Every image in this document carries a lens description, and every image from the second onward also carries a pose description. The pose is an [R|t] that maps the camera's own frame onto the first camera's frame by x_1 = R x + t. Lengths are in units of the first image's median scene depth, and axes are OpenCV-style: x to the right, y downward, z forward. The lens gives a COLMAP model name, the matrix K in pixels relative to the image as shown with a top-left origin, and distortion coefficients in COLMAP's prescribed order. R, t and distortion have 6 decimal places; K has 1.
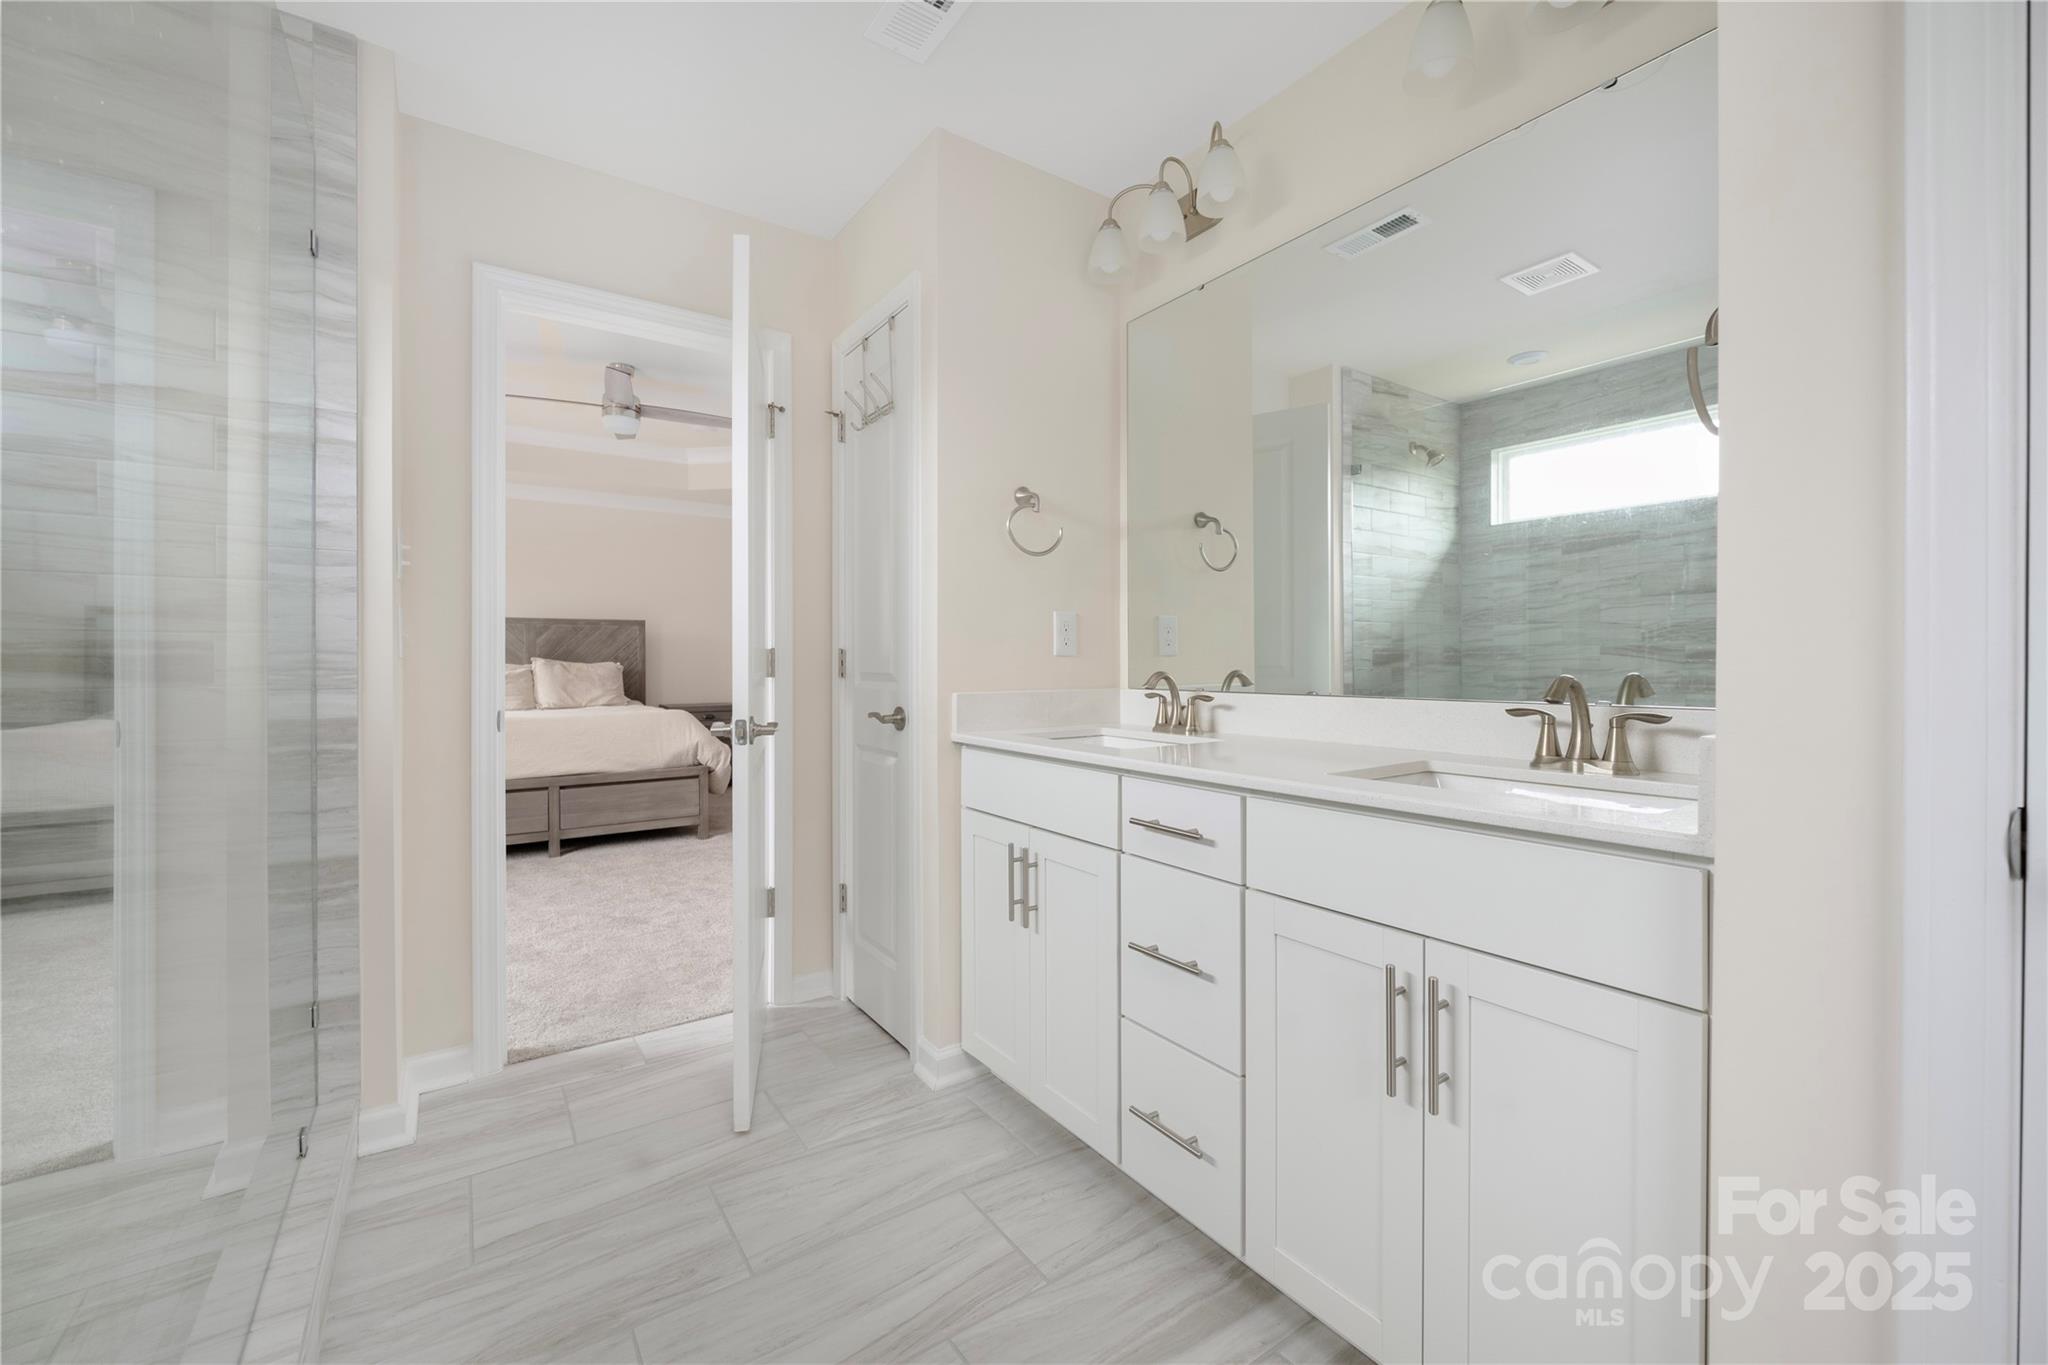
lens RADIAL K [[819.0, 0, 998.7], [0, 819.0, 665.7], [0, 0, 1]] dist [-0.000987, -0.000018]
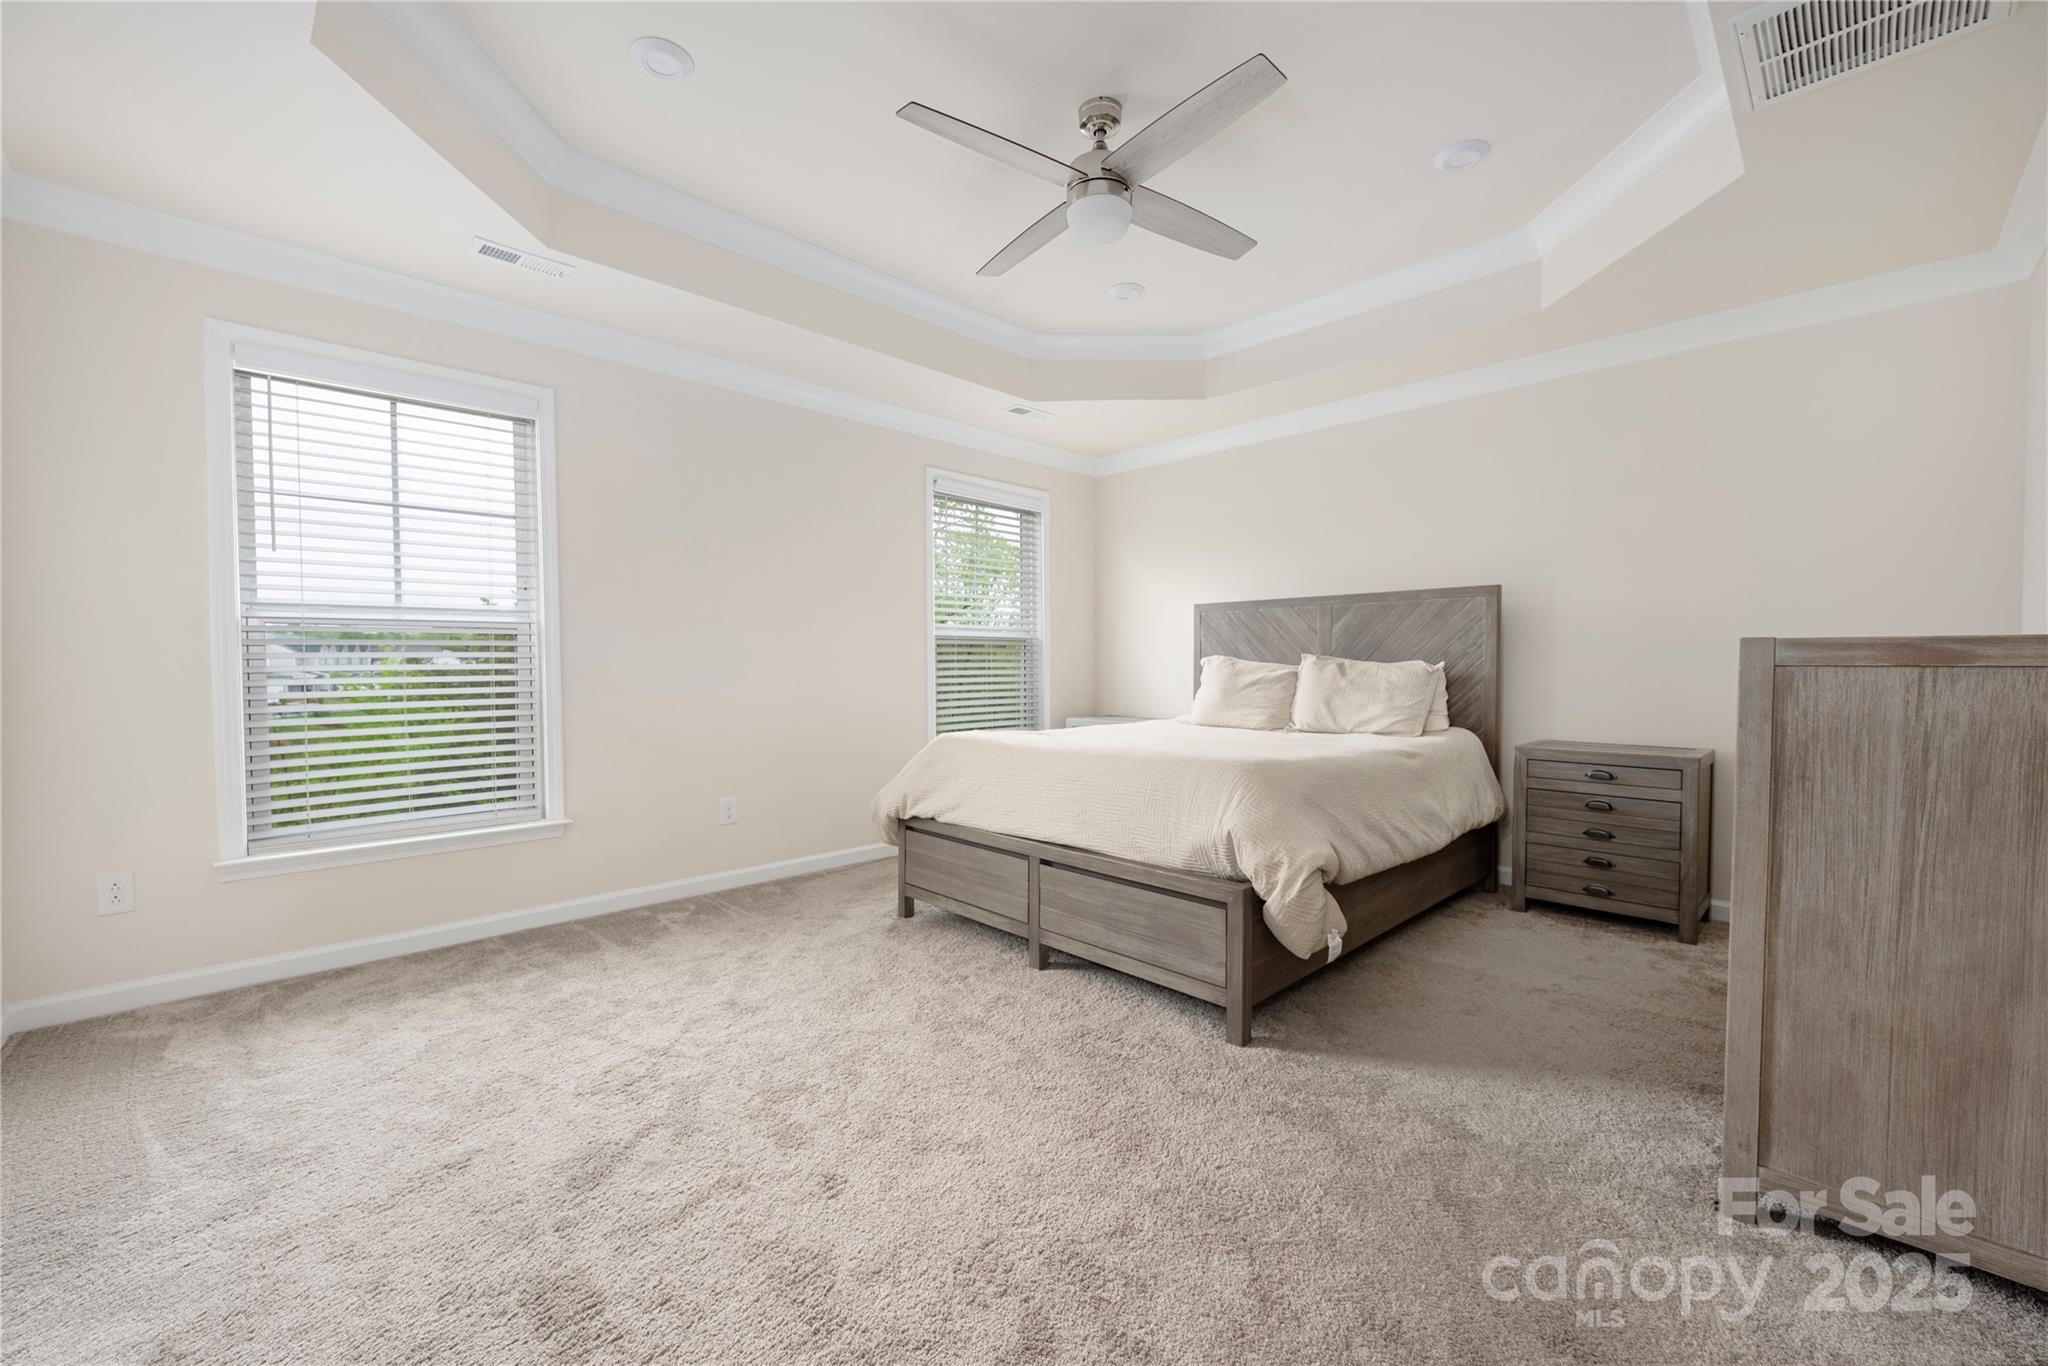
lens RADIAL K [[824.4, 0, 1024.0], [0, 824.4, 683.0], [0, 0, 1]] dist [-0.000778, -0.000368]
pose [[0.183780, 0.030310, -0.982500, 0.160256], [-0.003391, 0.999538, 0.030202, -0.014398], [0.982961, -0.002219, 0.183798, 1.726721]]
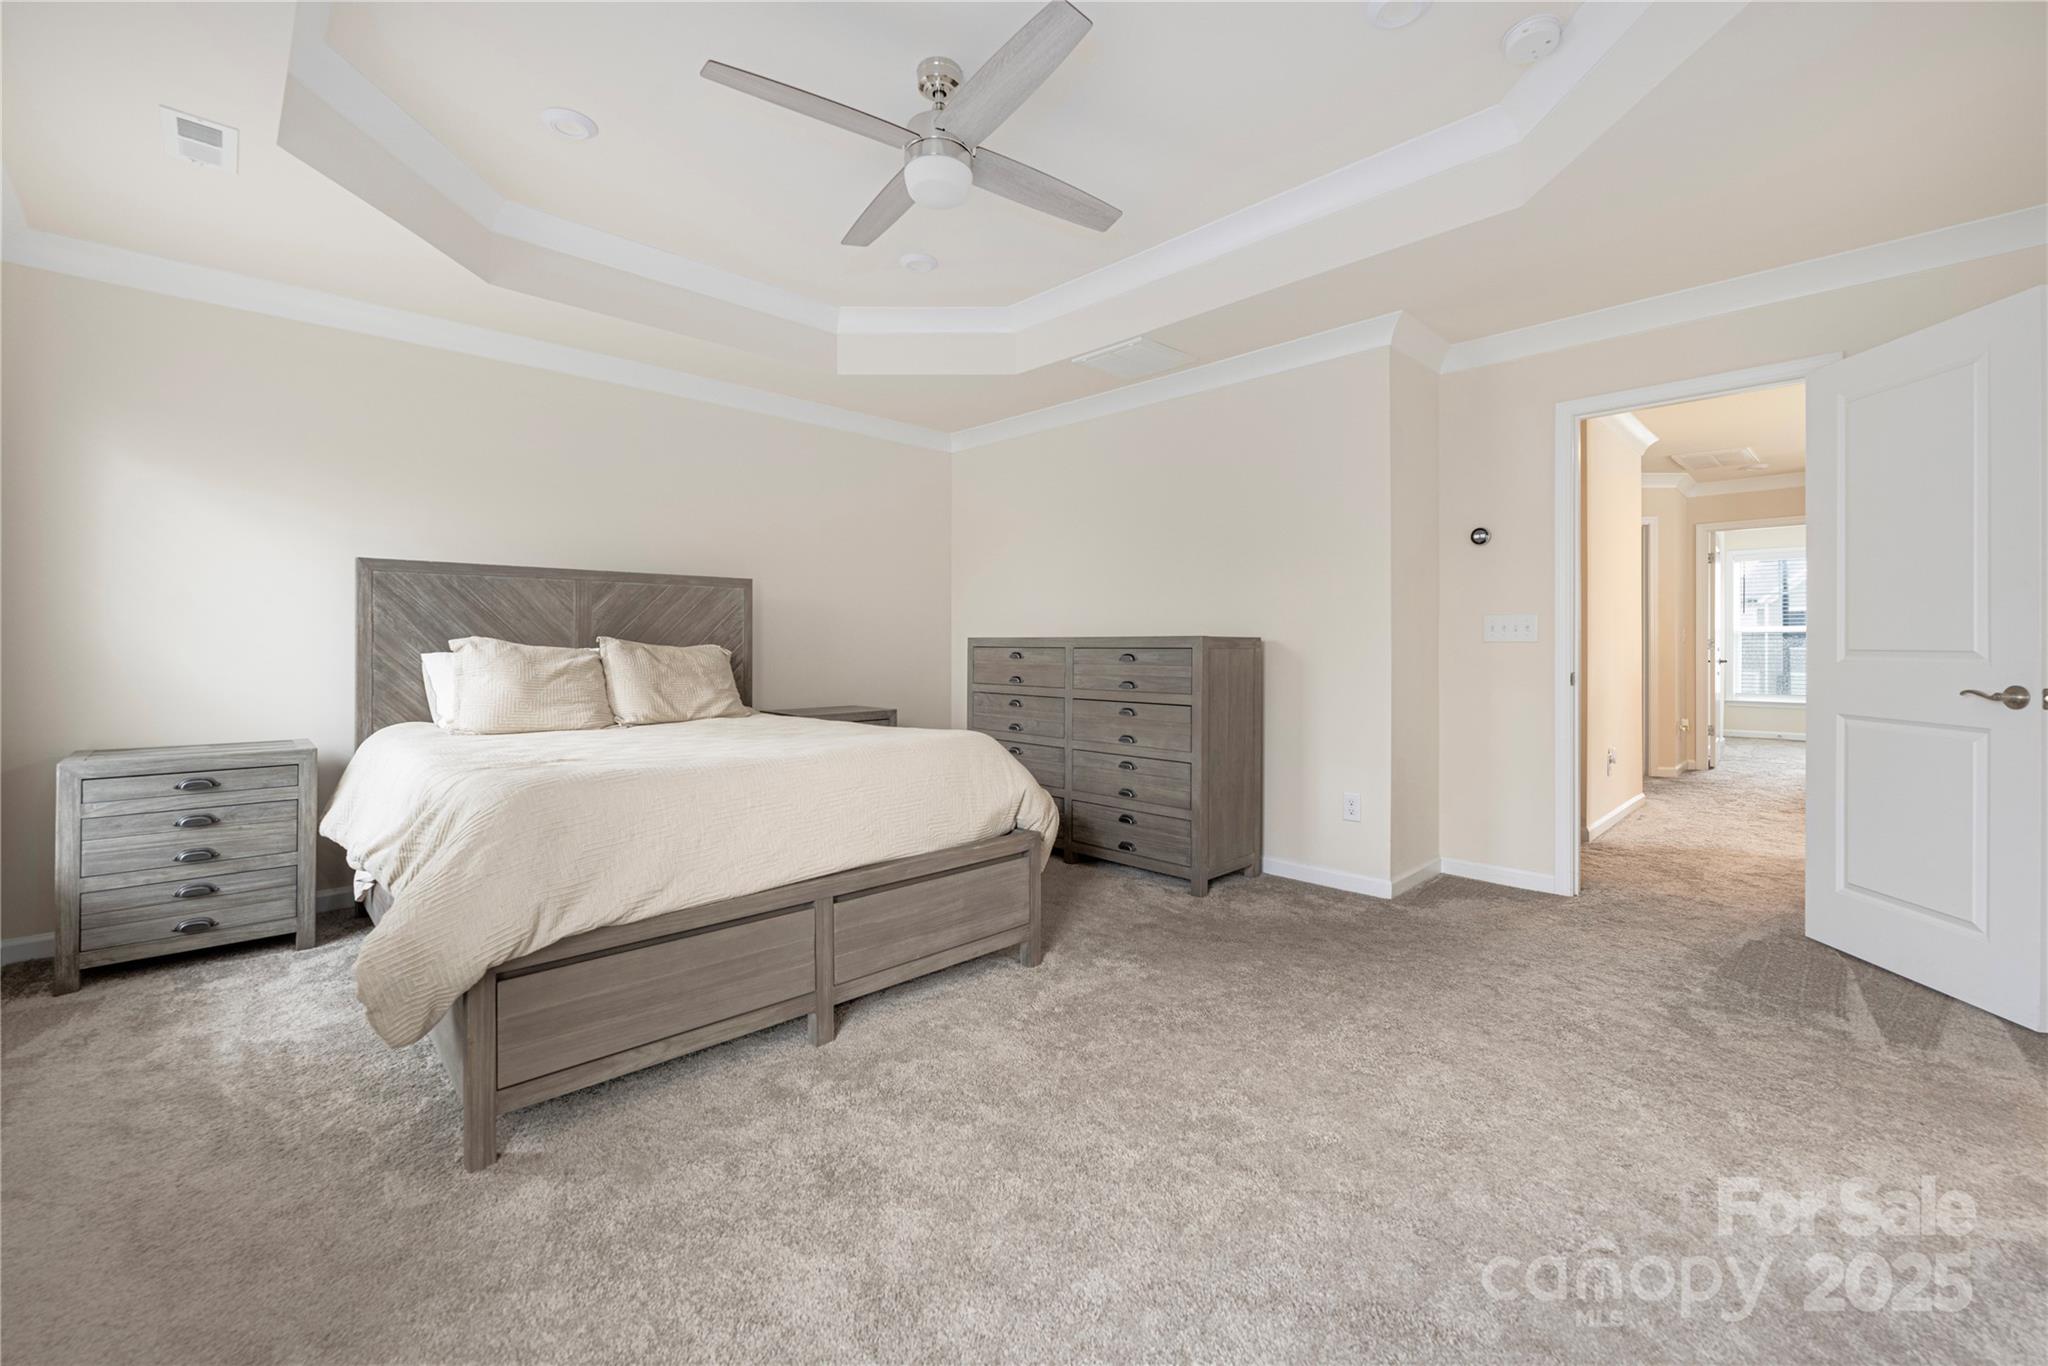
lens RADIAL K [[846.3, 0, 1022.6], [0, 846.3, 644.7], [0, 0, 1]] dist [-0.014336, 0.000012]
pose [[0.982297, 0.003815, 0.187294, -1.031938], [-0.002501, 0.999971, -0.007247, -0.000999], [-0.187316, 0.006650, 0.982277, 0.951610]]
